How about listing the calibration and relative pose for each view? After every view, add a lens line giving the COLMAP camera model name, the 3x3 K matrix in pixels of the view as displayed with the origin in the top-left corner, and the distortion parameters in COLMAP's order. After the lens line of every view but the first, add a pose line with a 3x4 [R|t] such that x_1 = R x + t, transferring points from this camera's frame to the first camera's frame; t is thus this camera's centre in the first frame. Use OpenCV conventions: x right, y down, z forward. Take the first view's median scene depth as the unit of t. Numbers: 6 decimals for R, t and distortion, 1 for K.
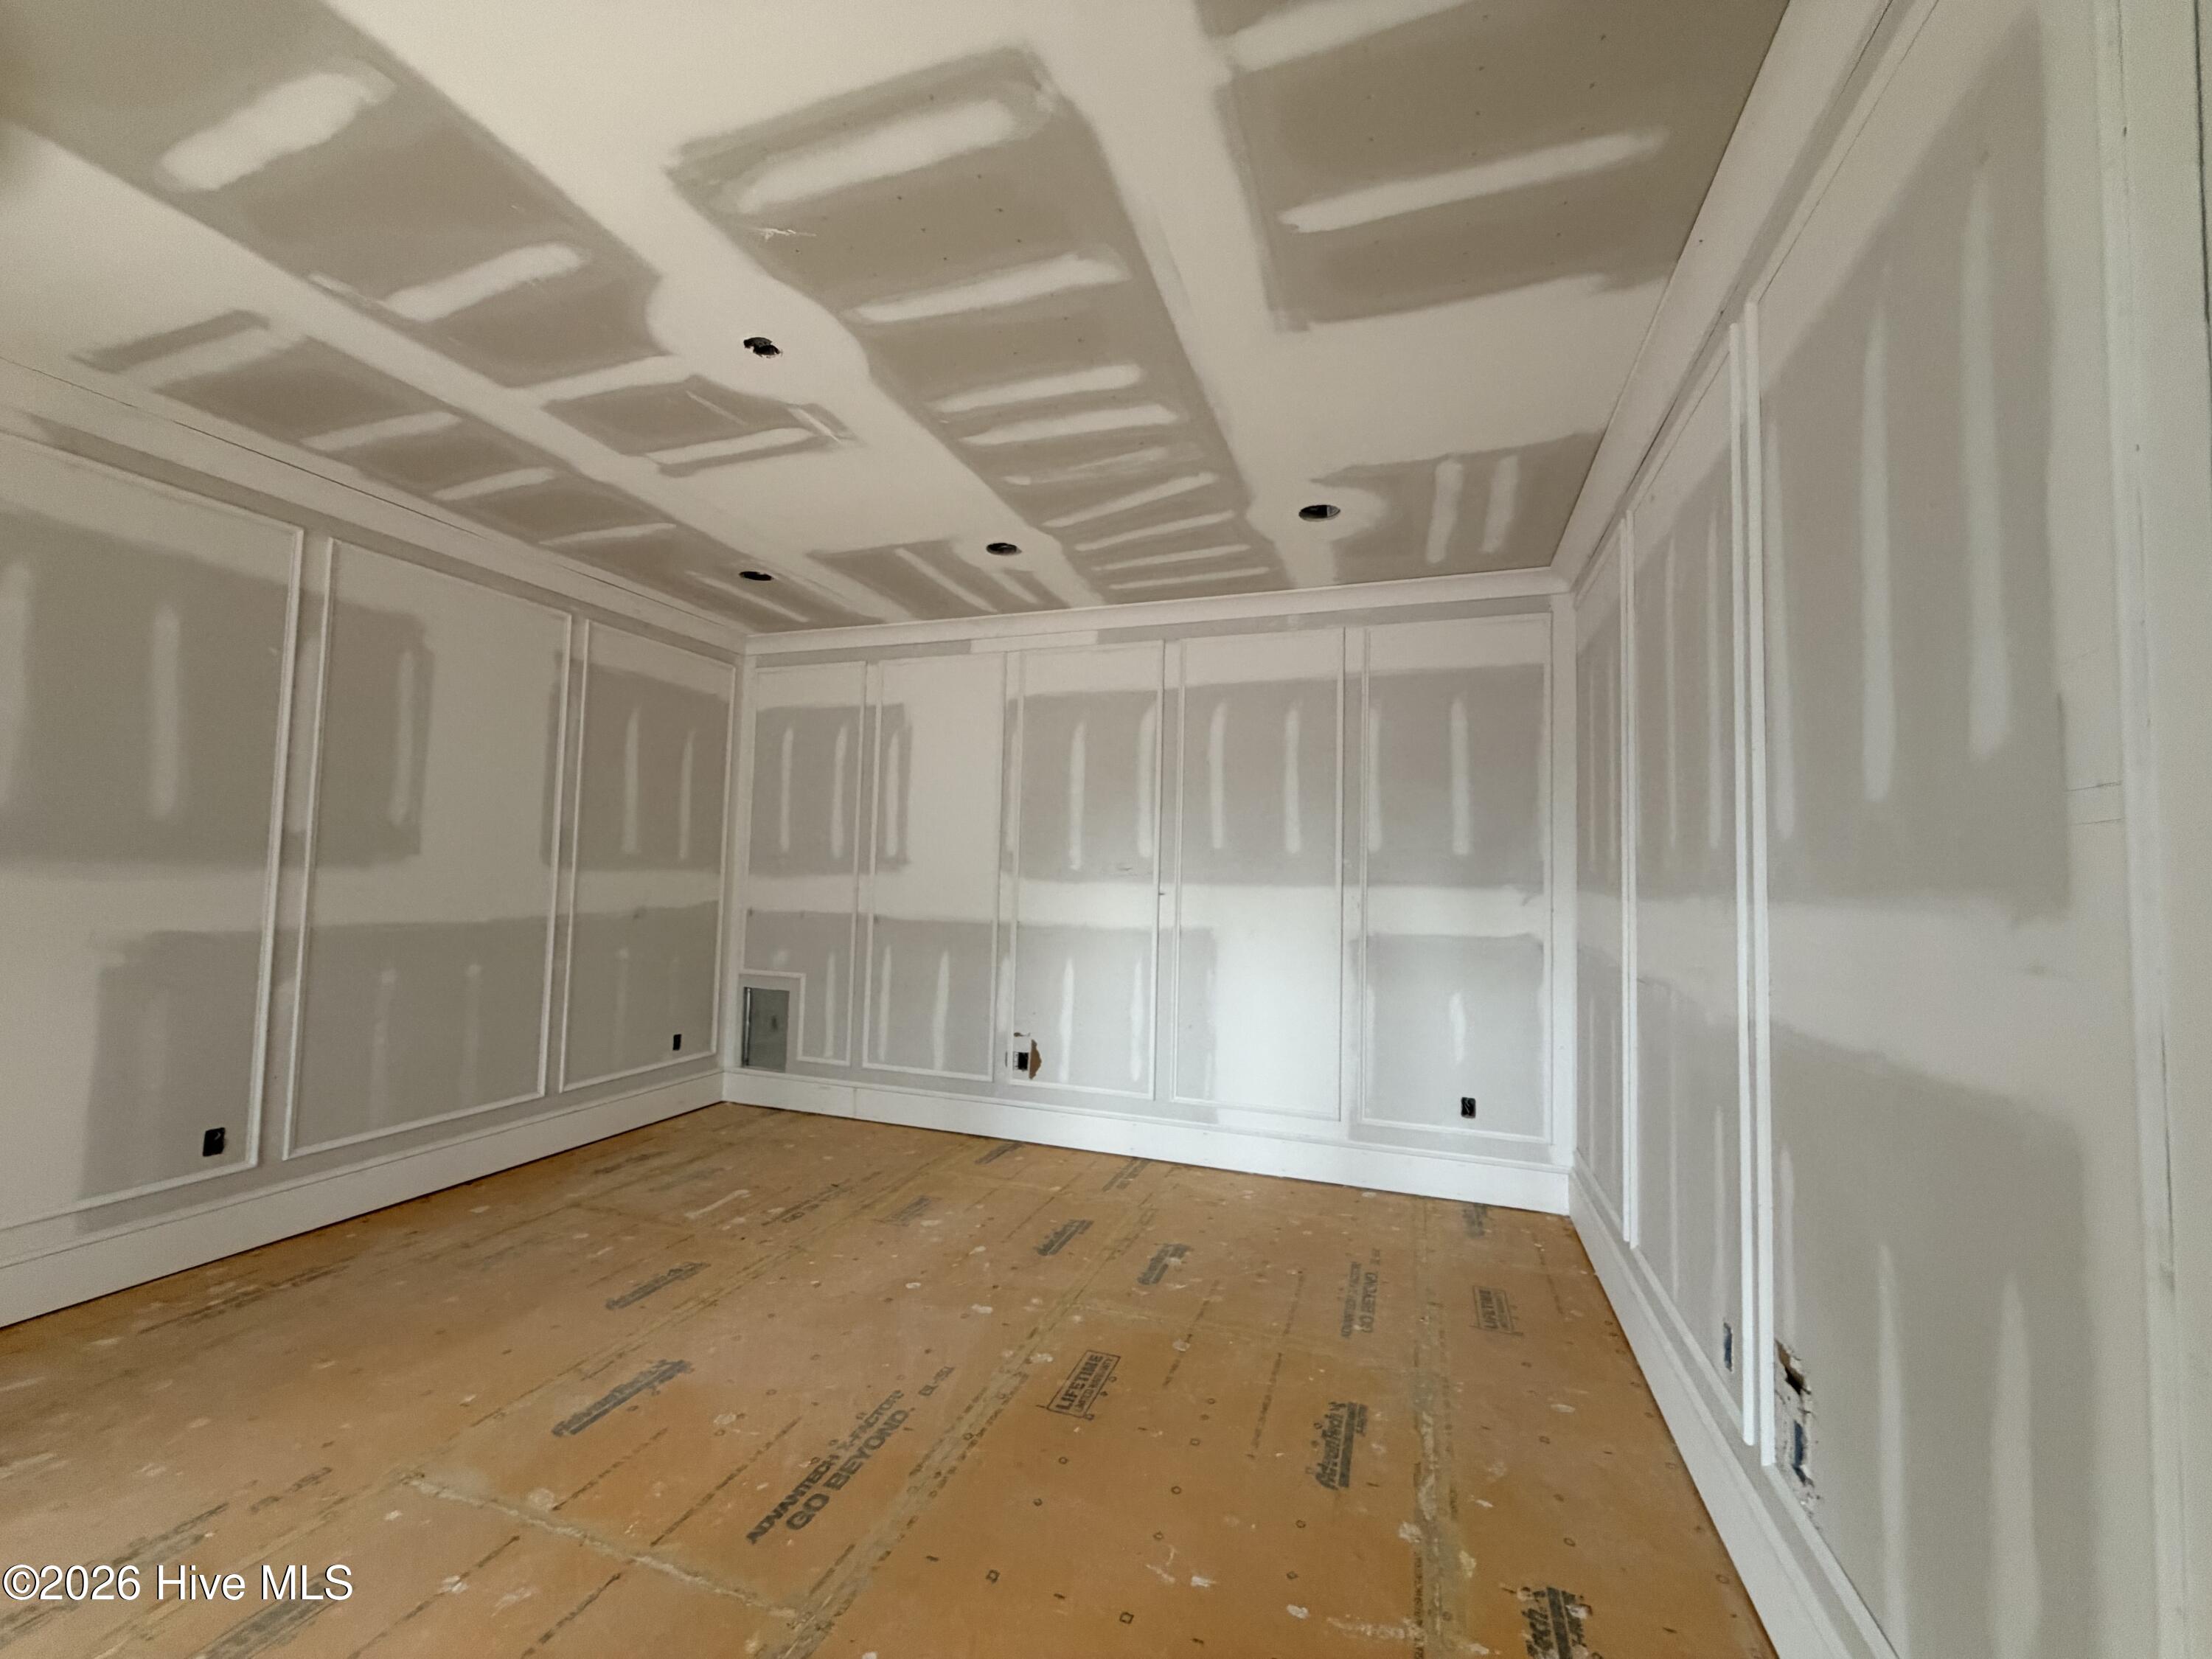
lens RADIAL K [[879.7, 0, 1101.8], [0, 879.7, 830.8], [0, 0, 1]] dist [-0.000499, 0.000157]
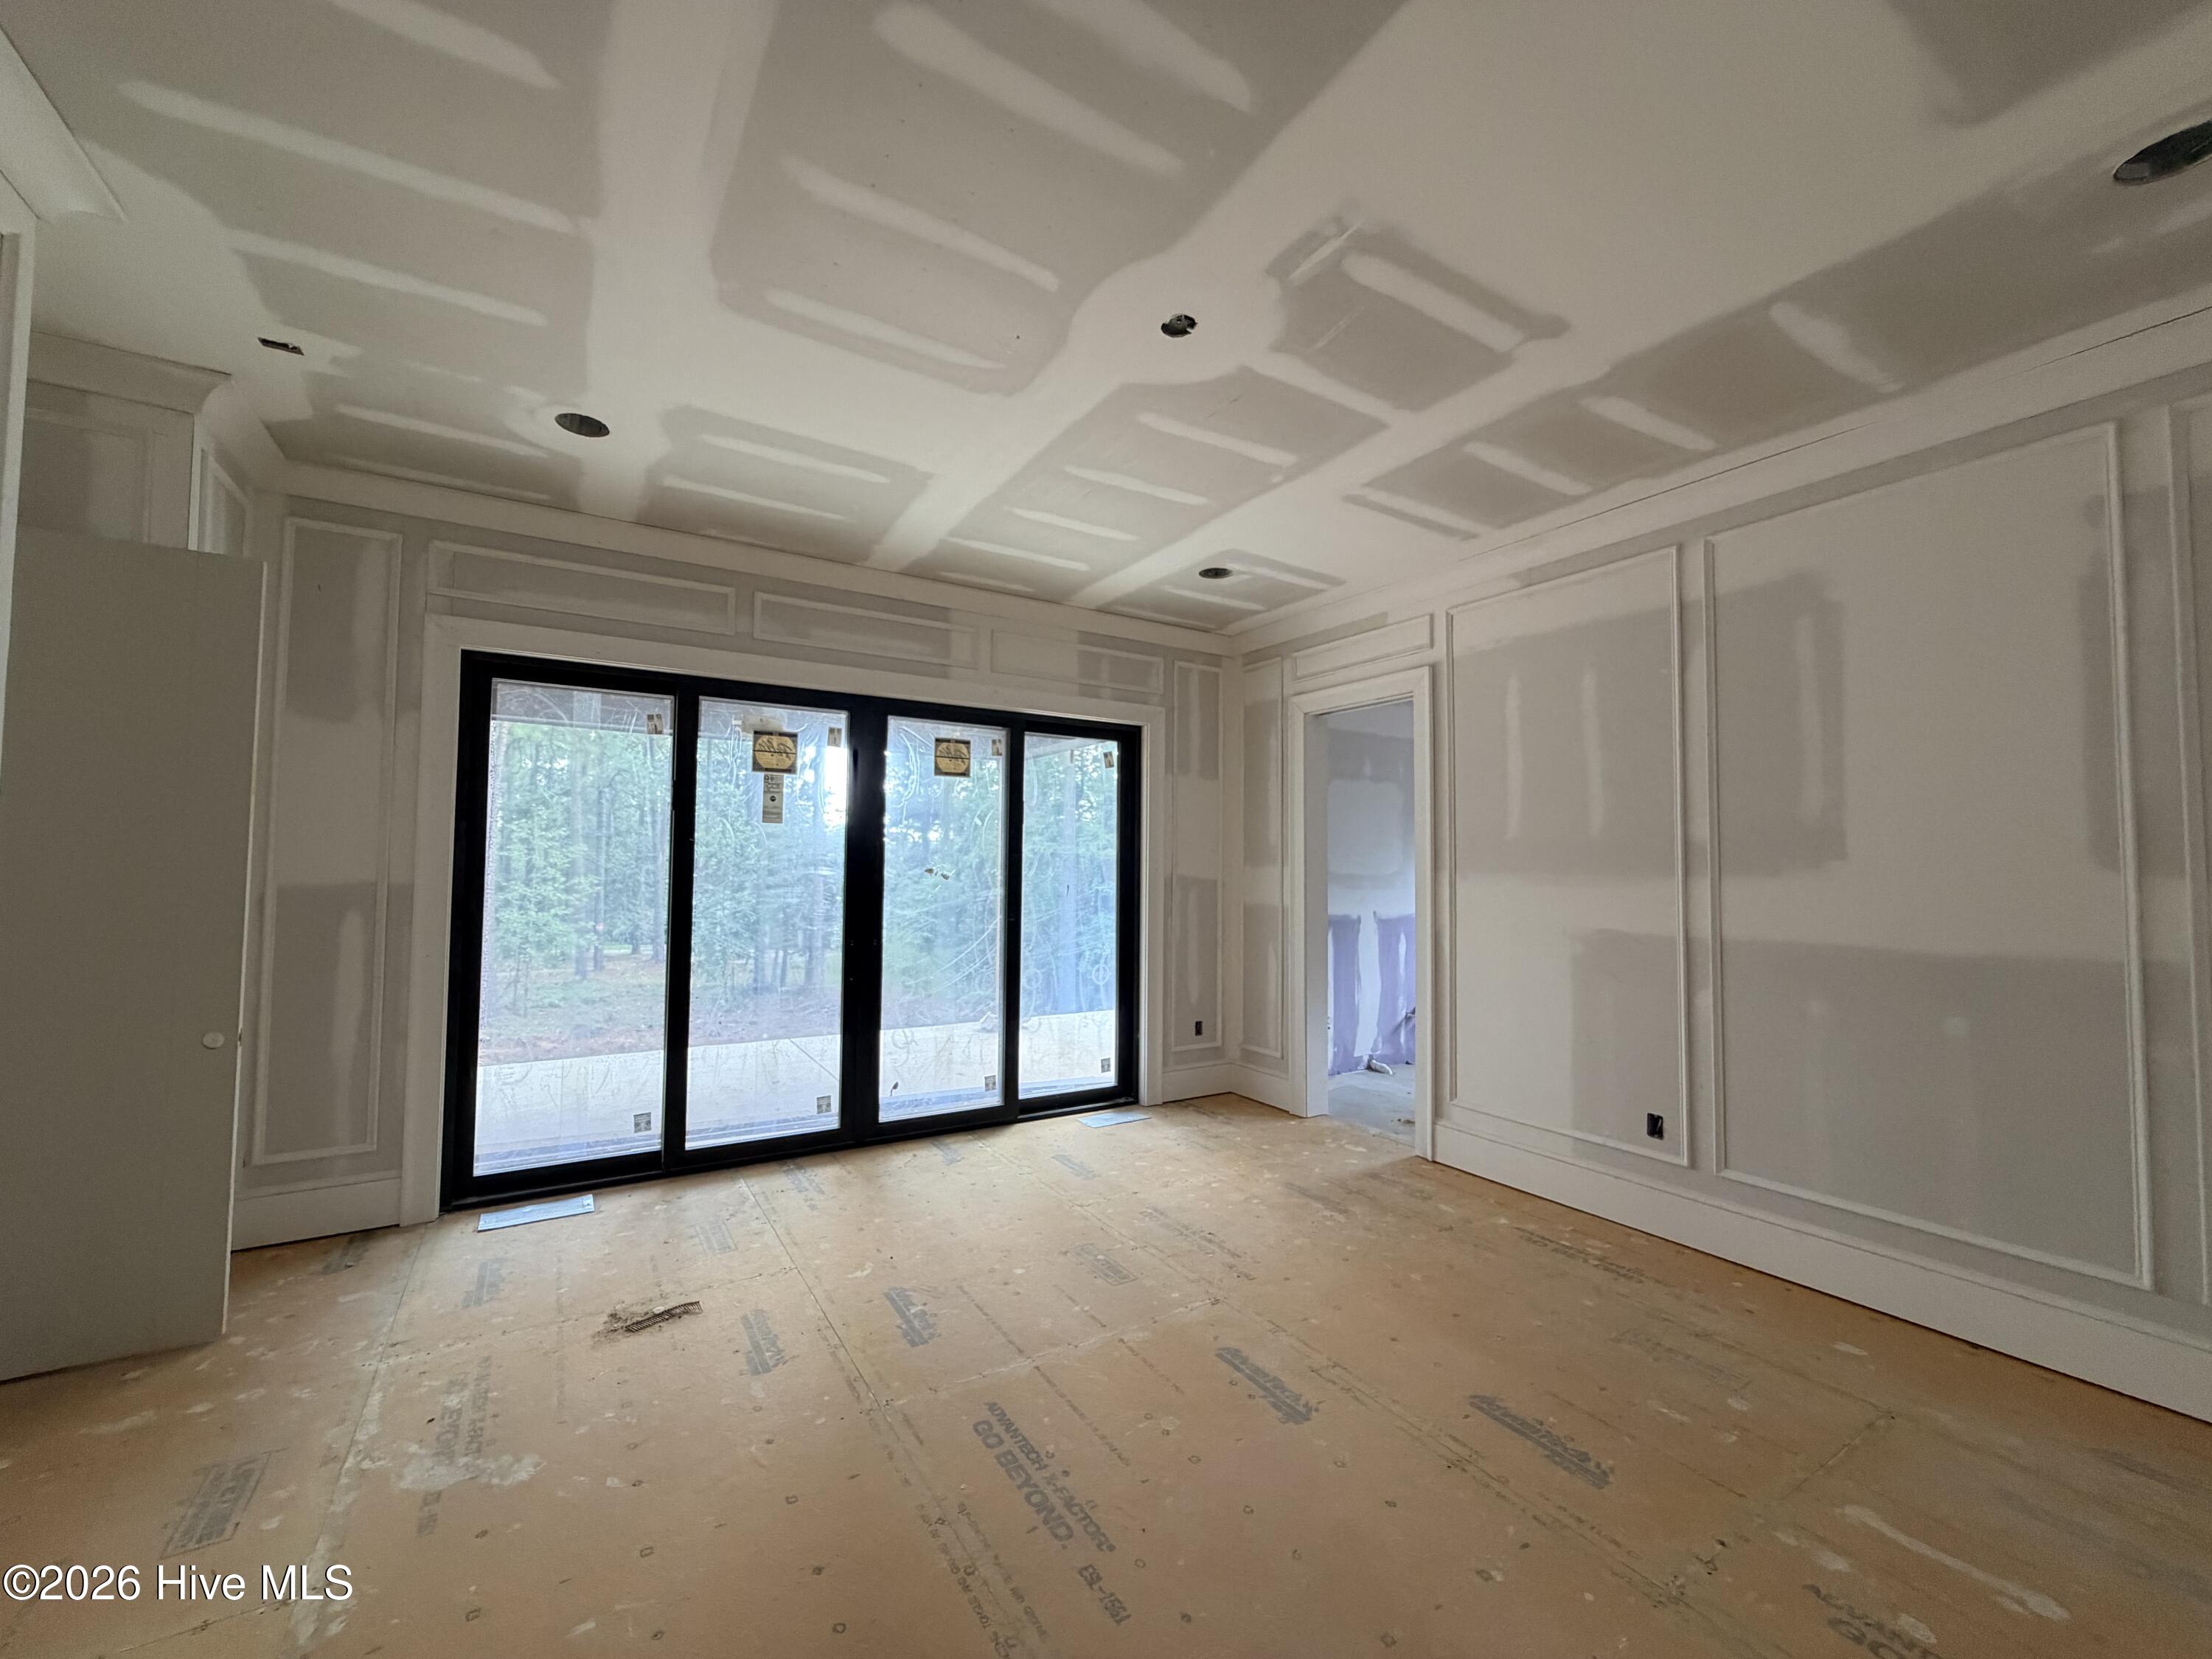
lens RADIAL K [[879.7, 0, 1101.8], [0, 879.7, 830.8], [0, 0, 1]] dist [-0.000499, 0.000157]
pose [[-0.623679, -0.064661, -0.779002, 0.318708], [0.015011, 0.995398, -0.094641, 0.081850], [0.781536, -0.070719, -0.619838, 1.210586]]
